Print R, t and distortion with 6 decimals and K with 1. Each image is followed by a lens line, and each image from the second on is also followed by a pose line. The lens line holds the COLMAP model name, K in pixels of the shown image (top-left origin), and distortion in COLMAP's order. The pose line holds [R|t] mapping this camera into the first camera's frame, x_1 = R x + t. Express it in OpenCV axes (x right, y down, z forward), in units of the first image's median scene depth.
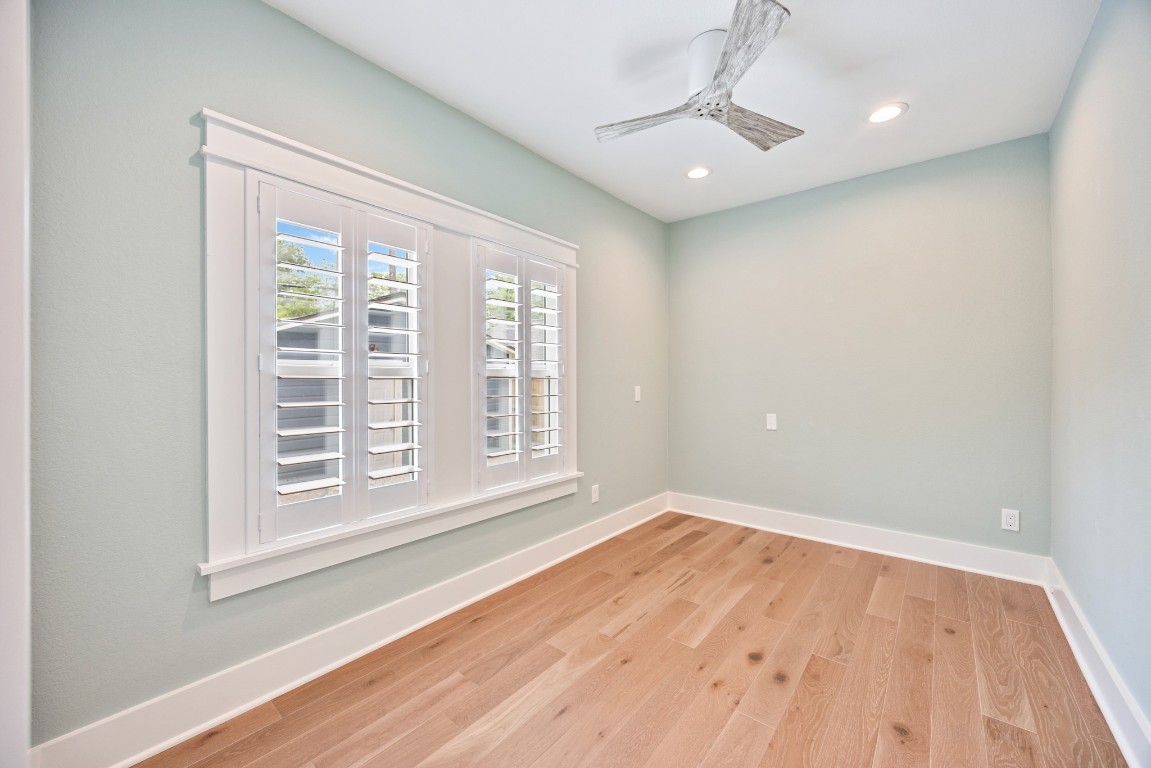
lens RADIAL K [[445.2, 0, 576.2], [0, 445.2, 384.4], [0, 0, 1]] dist [-0.001041, -0.000108]
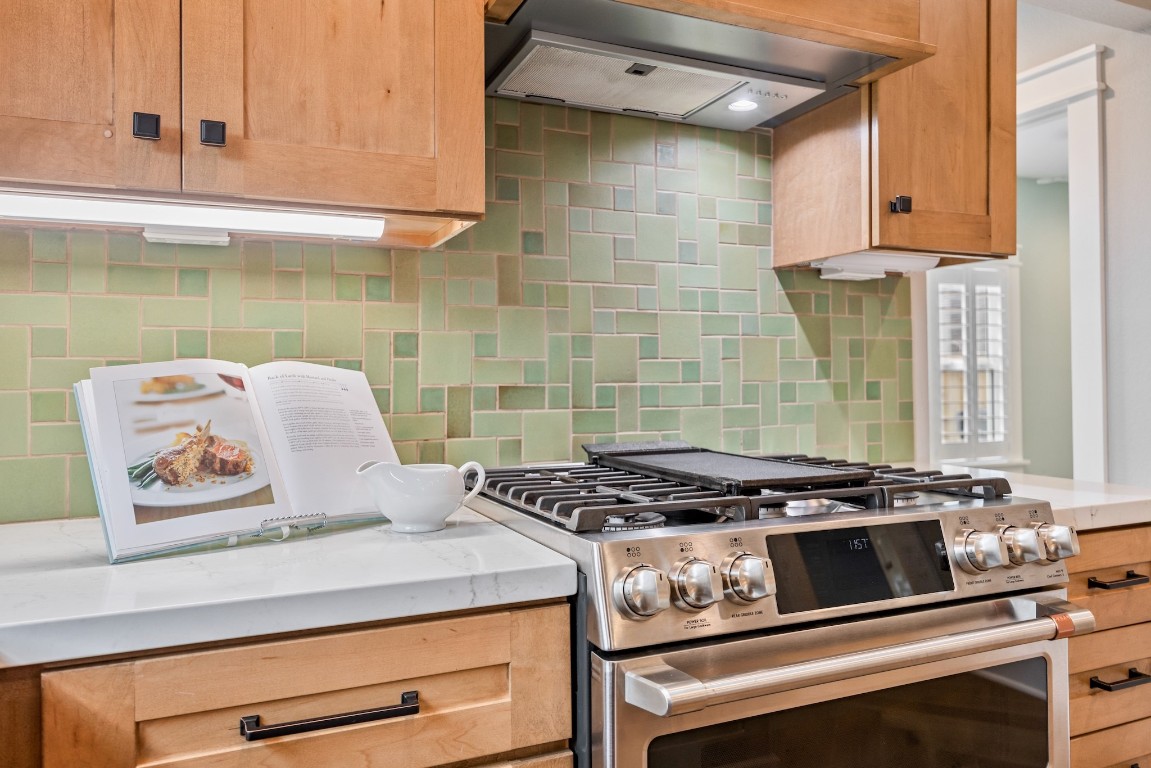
lens RADIAL K [[816.7, 0, 576.8], [0, 816.7, 381.9], [0, 0, 1]] dist [0.006940, 0.001046]
pose [[0.892403, -0.010857, -0.451108, -0.067928], [0.010784, 0.999938, -0.002733, 0.006937], [0.451109, -0.002426, 0.892465, -1.278659]]
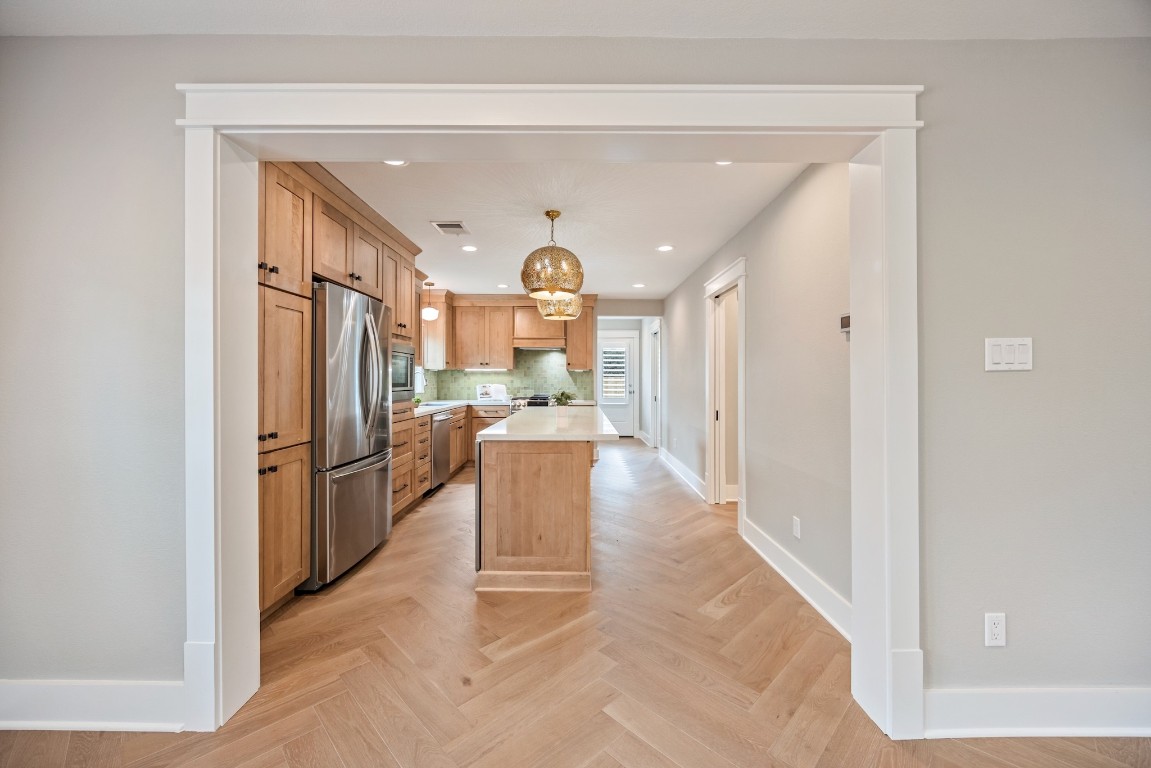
lens RADIAL K [[445.2, 0, 577.9], [0, 445.2, 382.5], [0, 0, 1]] dist [-0.001041, -0.000108]
pose [[0.624104, -0.001102, -0.781340, 4.879251], [-0.001677, 0.999995, -0.002750, -0.039938], [0.781339, 0.003027, 0.624099, -3.526128]]
